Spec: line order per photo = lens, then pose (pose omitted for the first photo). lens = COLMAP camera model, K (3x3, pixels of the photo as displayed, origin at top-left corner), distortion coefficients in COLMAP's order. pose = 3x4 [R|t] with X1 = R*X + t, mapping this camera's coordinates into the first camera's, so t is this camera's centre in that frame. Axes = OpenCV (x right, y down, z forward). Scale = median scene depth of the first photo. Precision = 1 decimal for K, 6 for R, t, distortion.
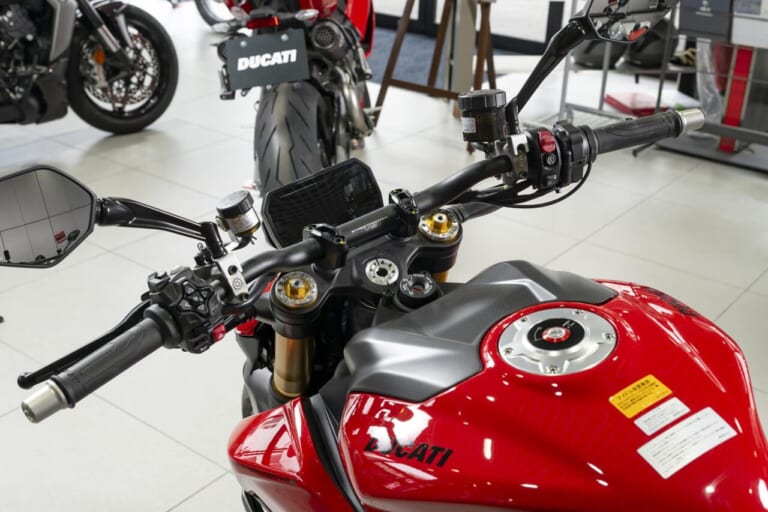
lens RADIAL K [[910.0, 0, 384.0], [0, 910.0, 256.0], [0, 0, 1]] dist [-0.116132, -0.006155]
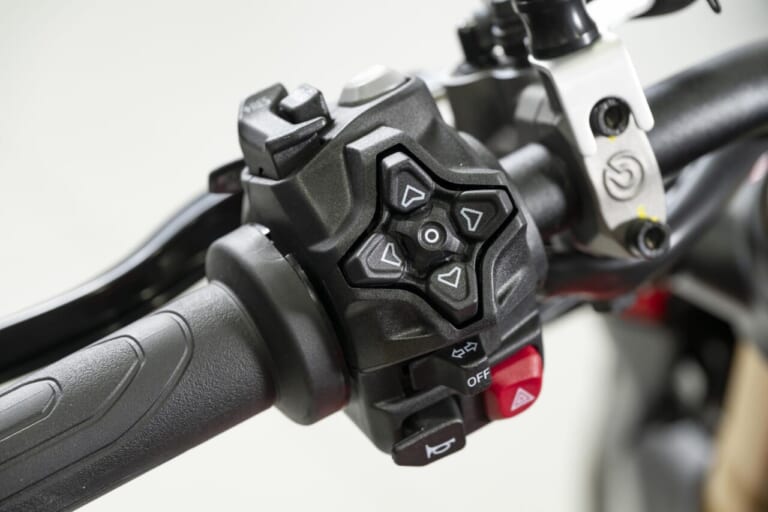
lens RADIAL K [[2685.7, 0, 384.0], [0, 2685.7, 256.0], [0, 0, 1]] dist [0.093480, 0.699409]
pose [[0.960951, 0.152782, -0.230718, -0.062412], [-0.122232, 0.982373, 0.141427, -0.039495], [0.248259, -0.107703, 0.962688, 0.343844]]
